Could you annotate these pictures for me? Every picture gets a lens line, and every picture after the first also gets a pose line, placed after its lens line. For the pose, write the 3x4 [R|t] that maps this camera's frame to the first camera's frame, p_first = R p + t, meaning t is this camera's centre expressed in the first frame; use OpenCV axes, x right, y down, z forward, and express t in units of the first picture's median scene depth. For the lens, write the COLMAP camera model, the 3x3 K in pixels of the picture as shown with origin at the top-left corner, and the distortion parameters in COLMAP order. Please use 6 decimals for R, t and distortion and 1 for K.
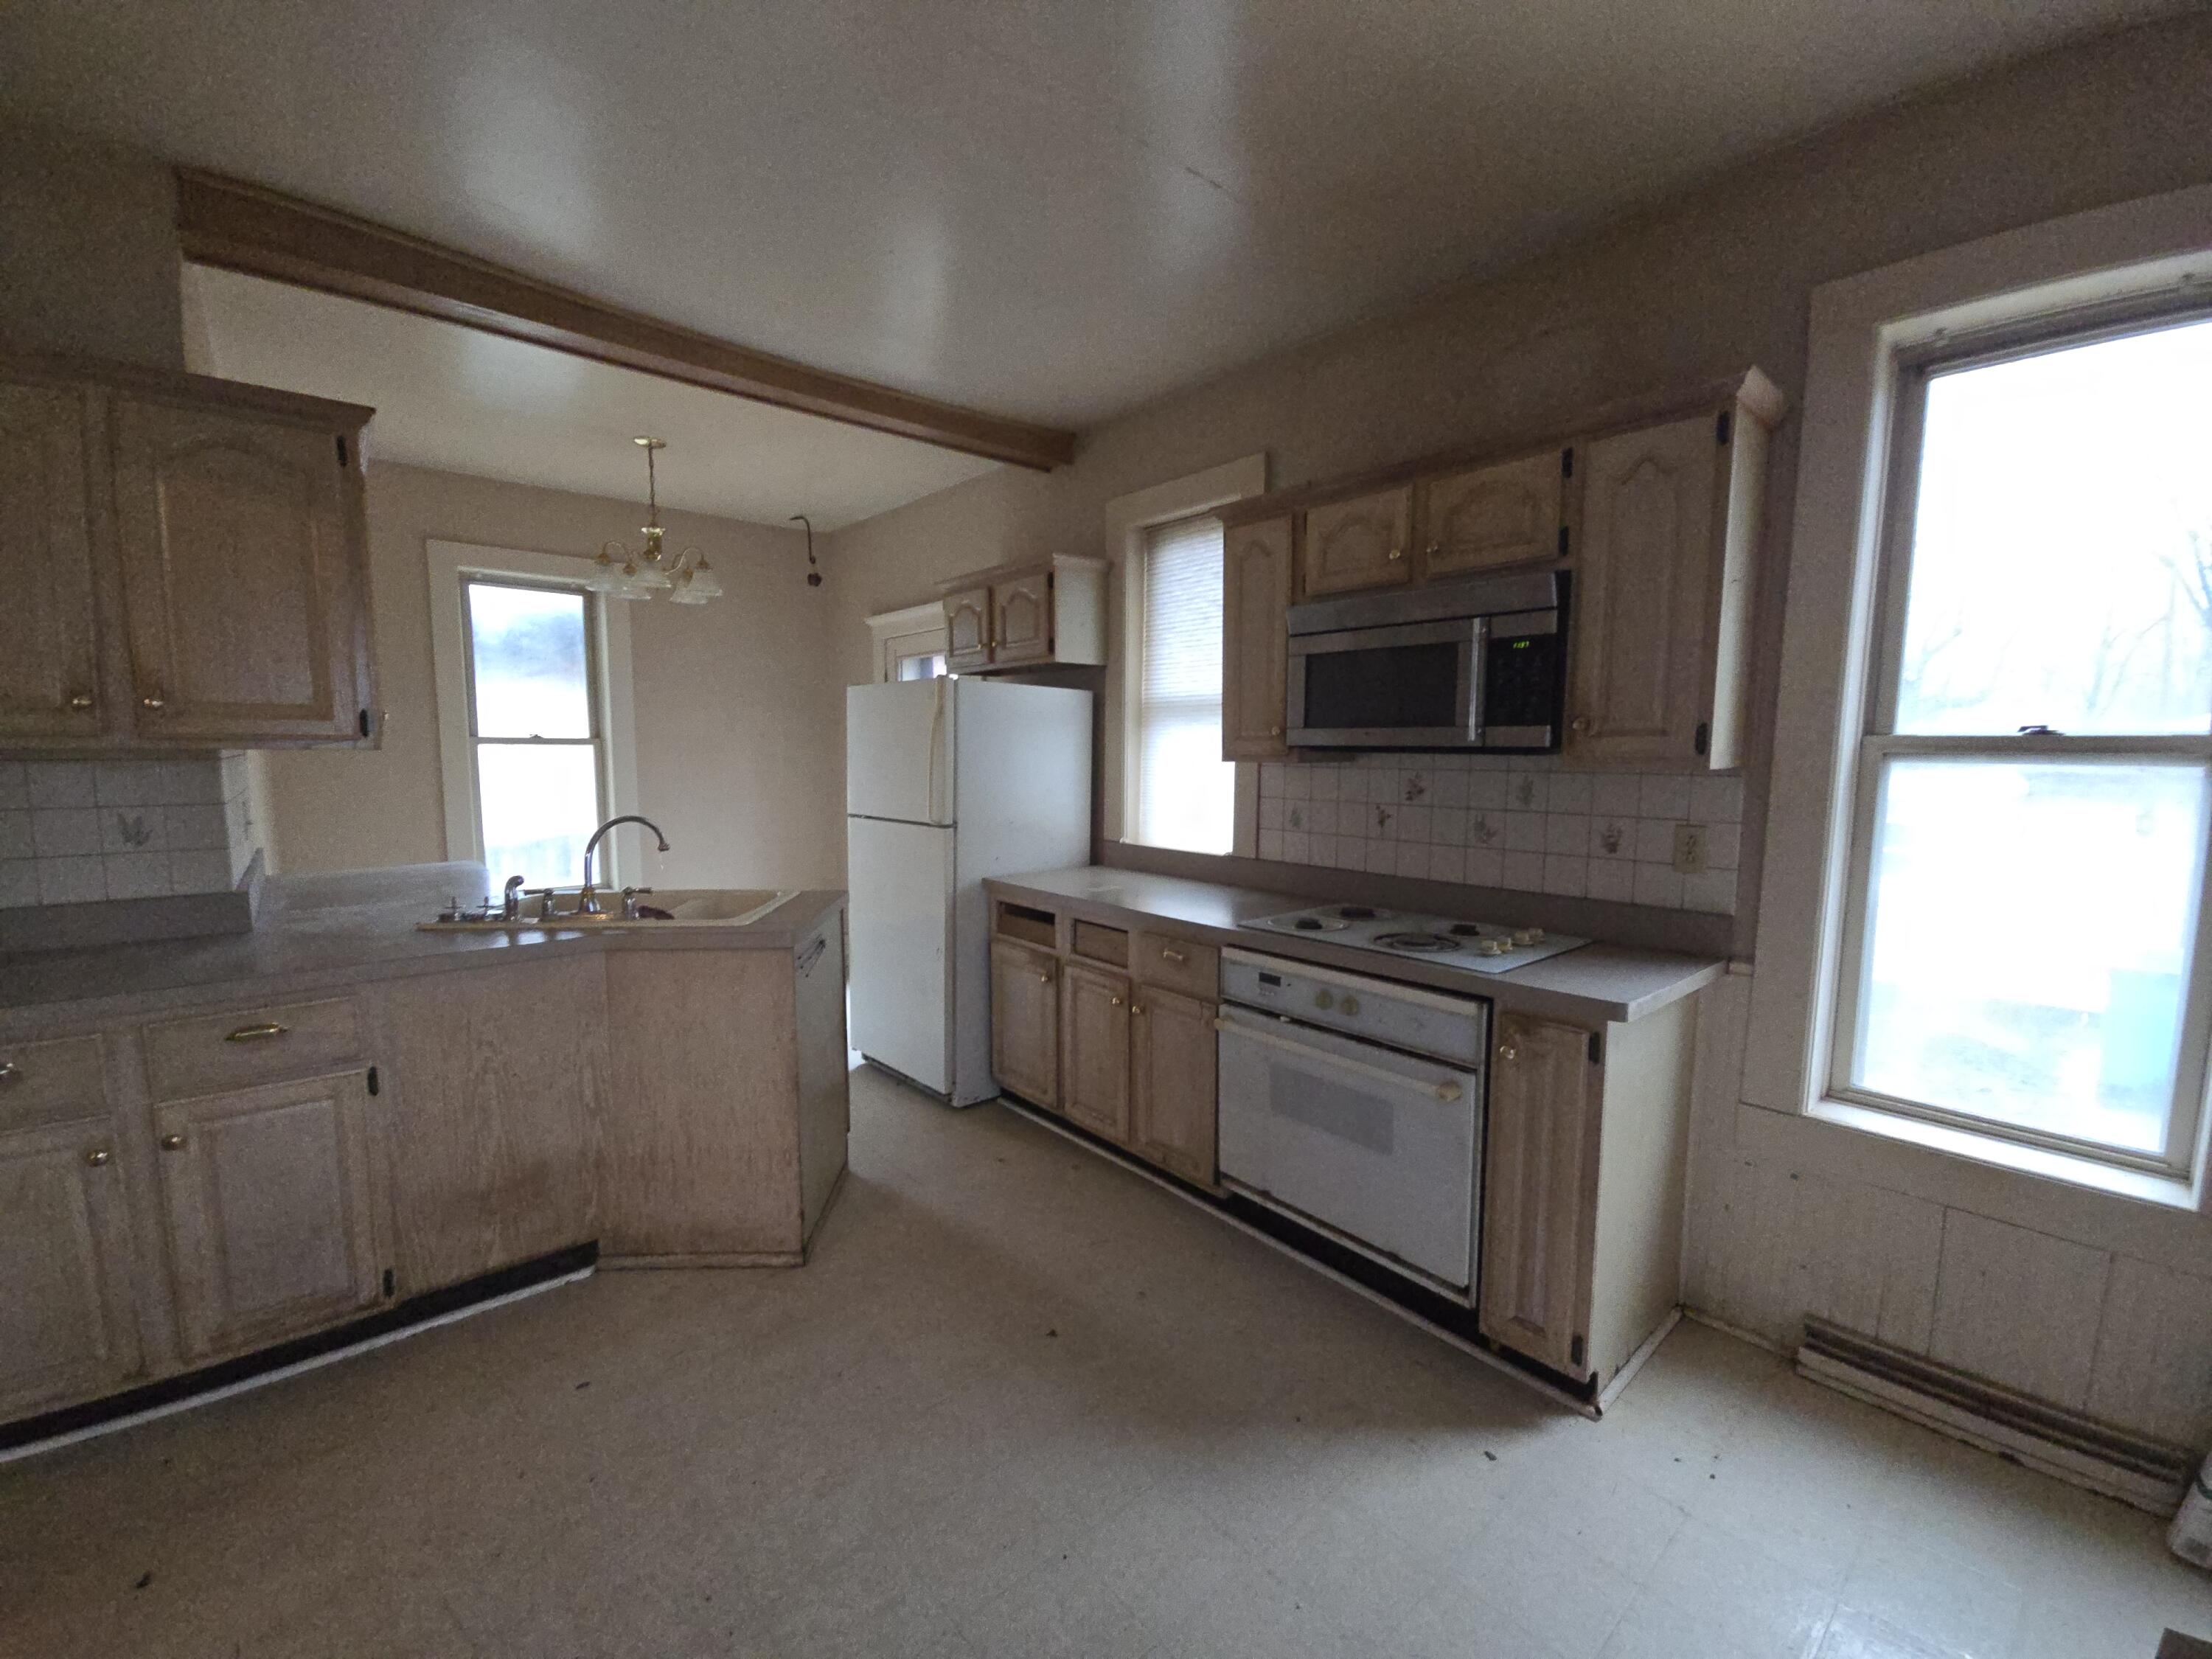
lens RADIAL K [[898.9, 0, 1100.2], [0, 898.9, 844.0], [0, 0, 1]] dist [0.001808, -0.003249]
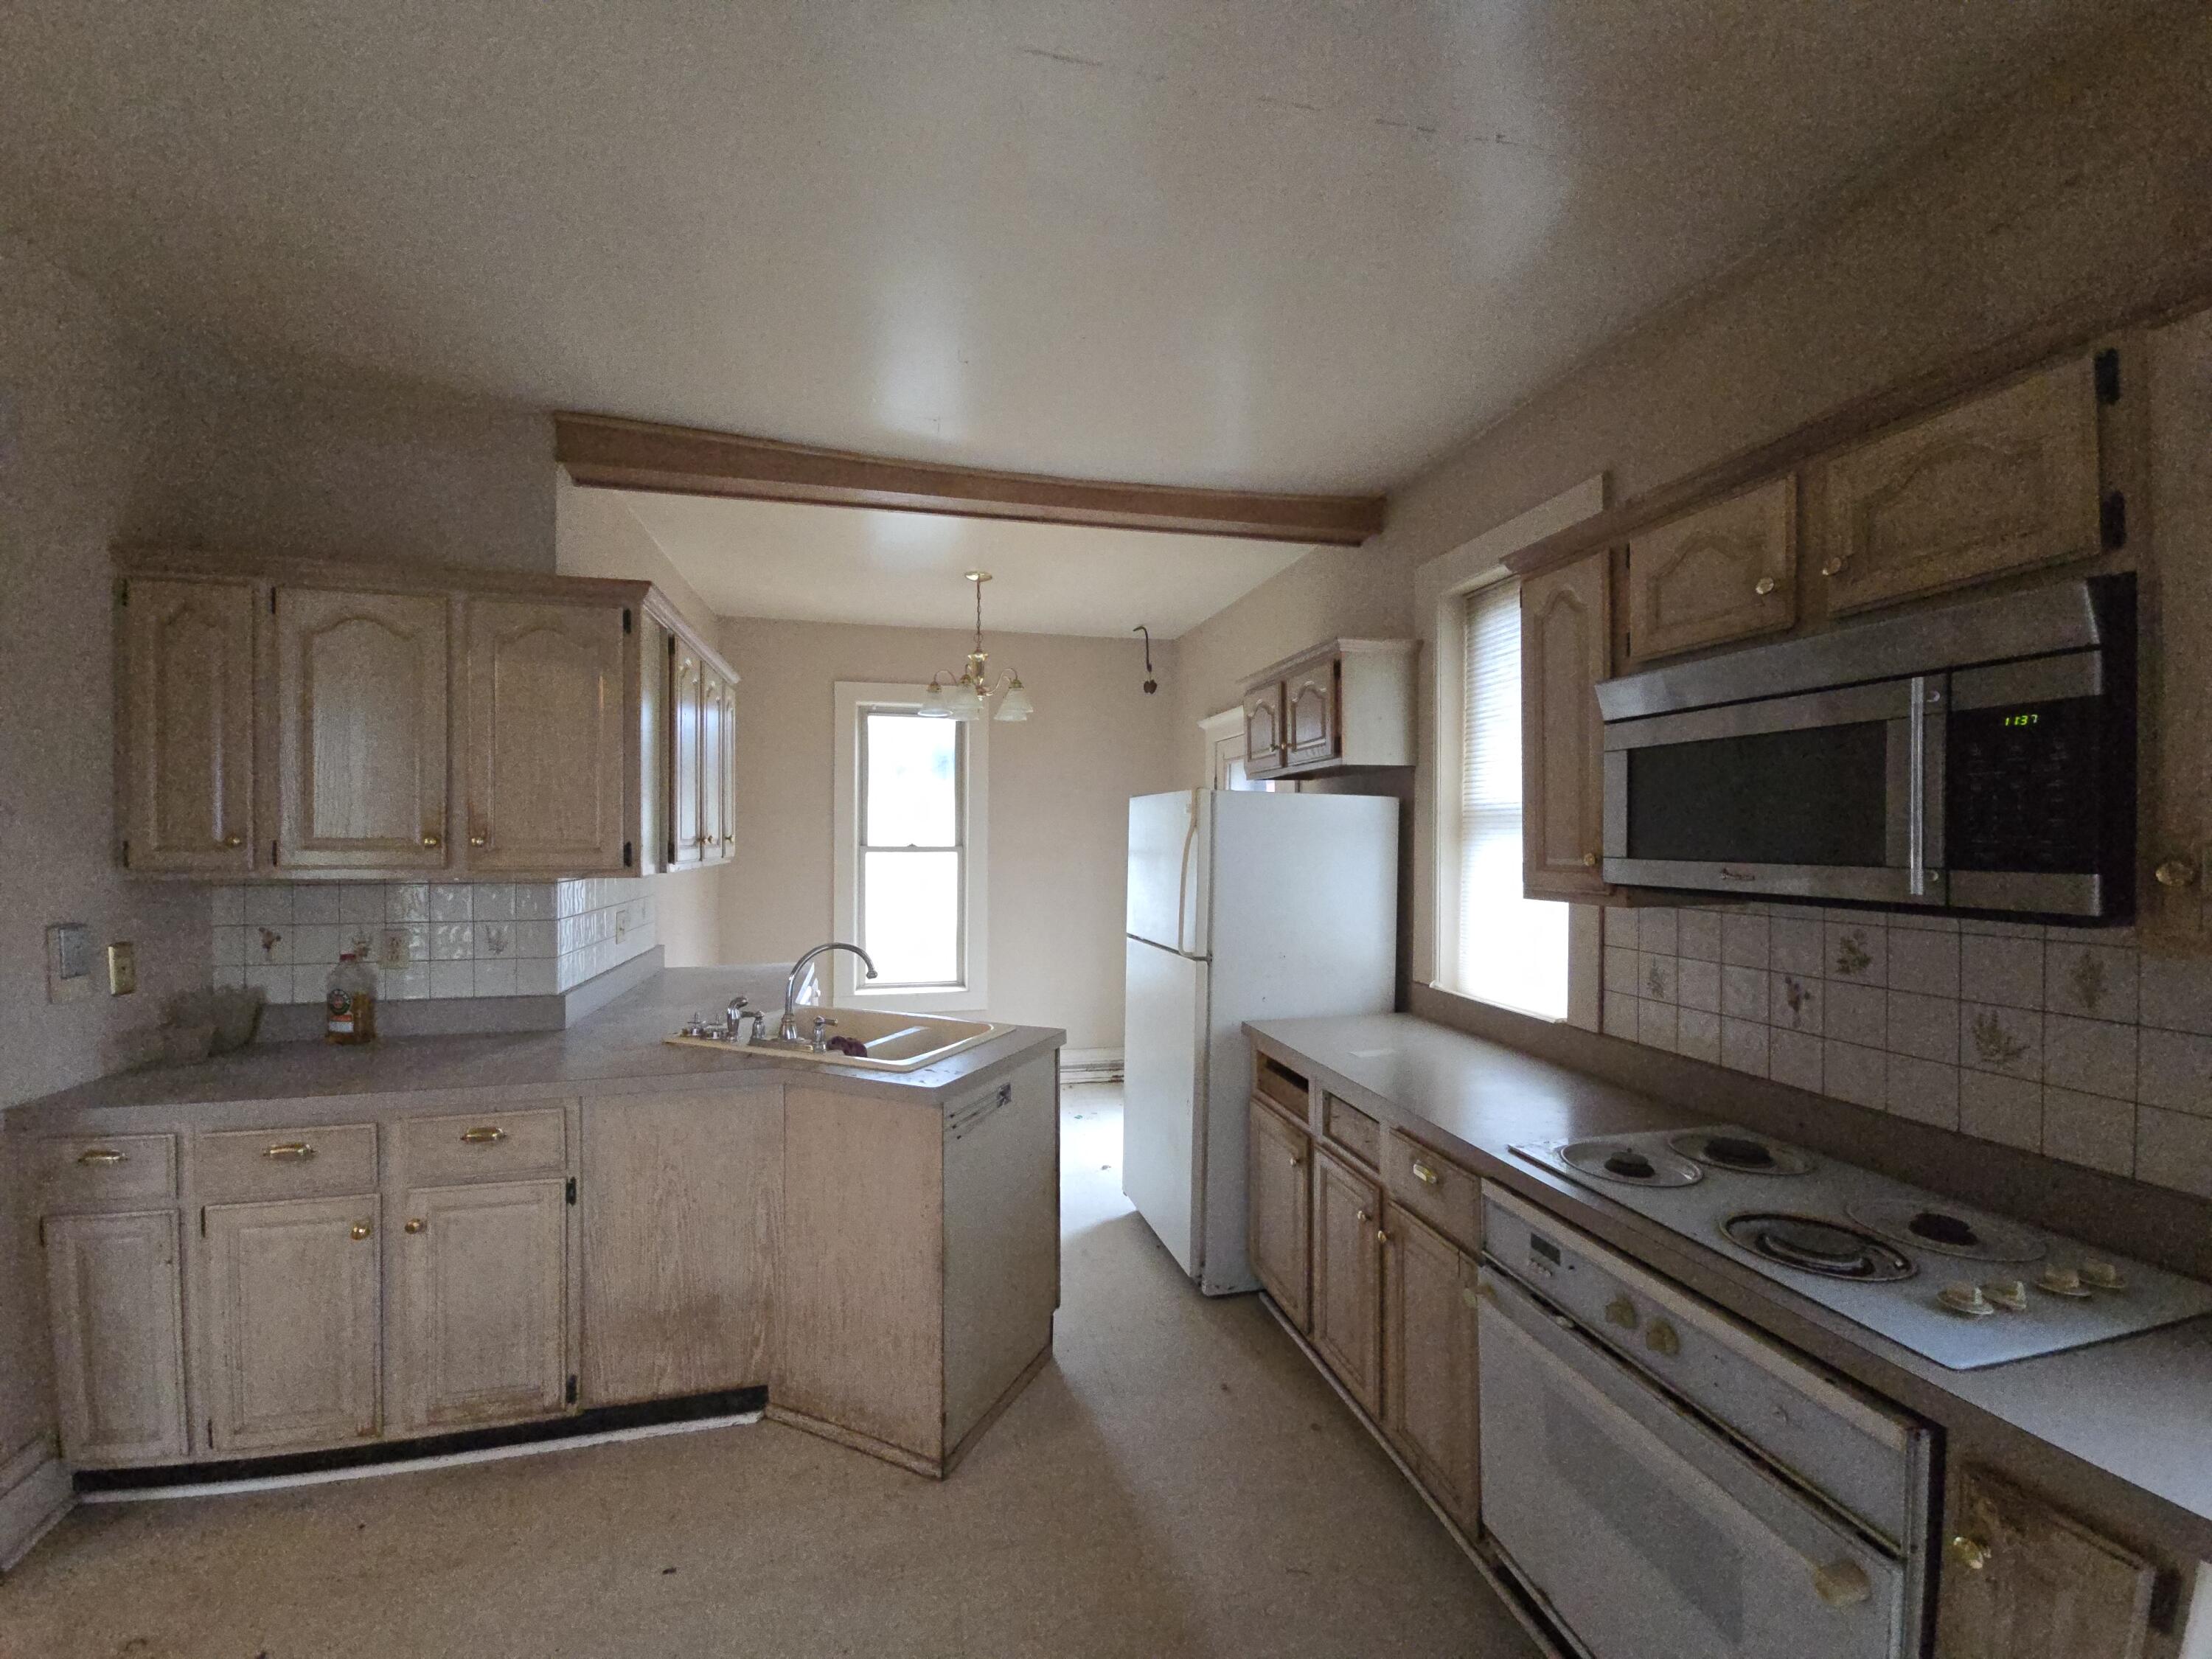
lens RADIAL K [[898.9, 0, 1097.6], [0, 898.9, 845.4], [0, 0, 1]] dist [0.001808, -0.003249]
pose [[0.887421, -0.000329, -0.460960, 0.202353], [-0.045115, 0.995137, -0.087565, -0.068218], [0.458747, 0.098503, 0.883090, 0.253936]]
